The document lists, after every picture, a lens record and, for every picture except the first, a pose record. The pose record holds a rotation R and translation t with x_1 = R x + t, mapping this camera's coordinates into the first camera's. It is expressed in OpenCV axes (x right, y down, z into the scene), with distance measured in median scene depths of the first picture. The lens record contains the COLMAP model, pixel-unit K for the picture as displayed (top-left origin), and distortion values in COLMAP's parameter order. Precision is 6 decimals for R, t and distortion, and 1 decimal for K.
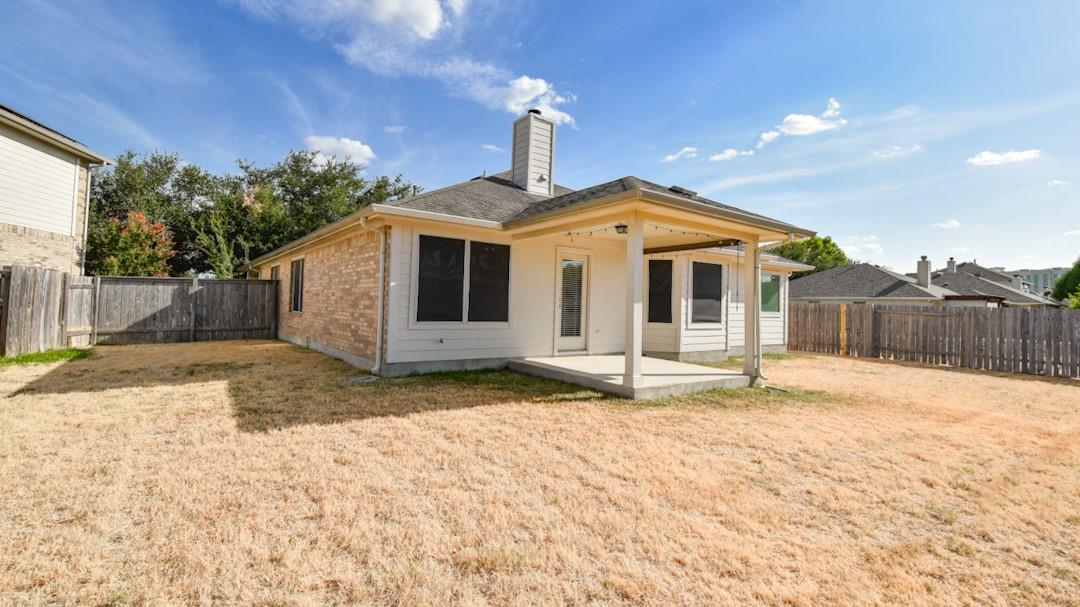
lens RADIAL K [[482.6, 0, 562.8], [0, 482.6, 288.0], [0, 0, 1]] dist [0.027660, -0.030802]
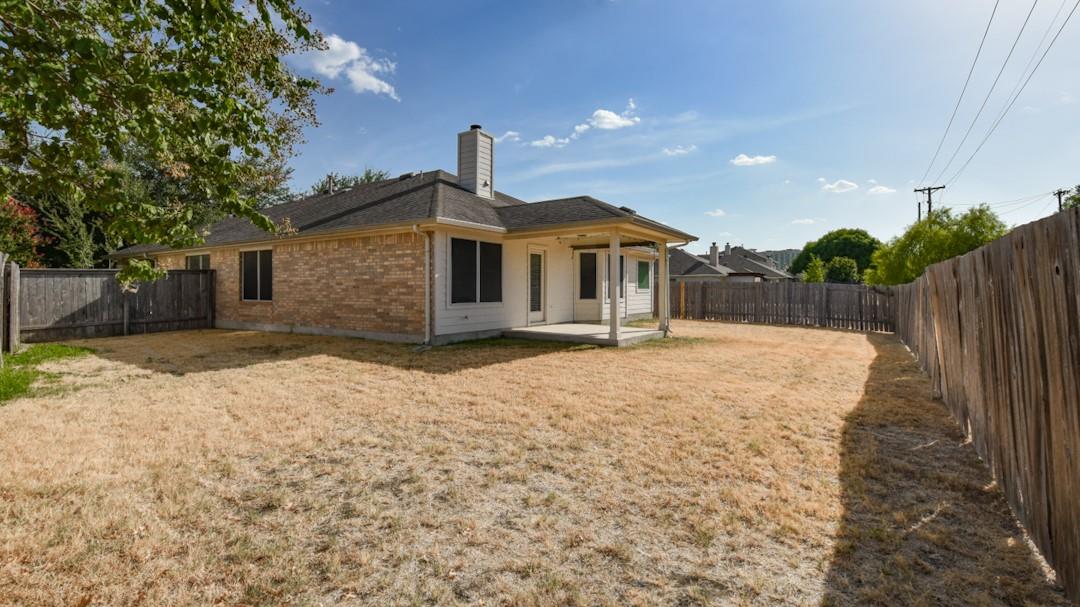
lens RADIAL K [[517.2, 0, 536.8], [0, 517.2, 285.1], [0, 0, 1]] dist [-0.002330, -0.001068]
pose [[0.935620, -0.023360, 0.352235, -0.369693], [0.010186, 0.999179, 0.039208, -0.021396], [-0.352862, -0.033096, 0.935090, -0.255295]]
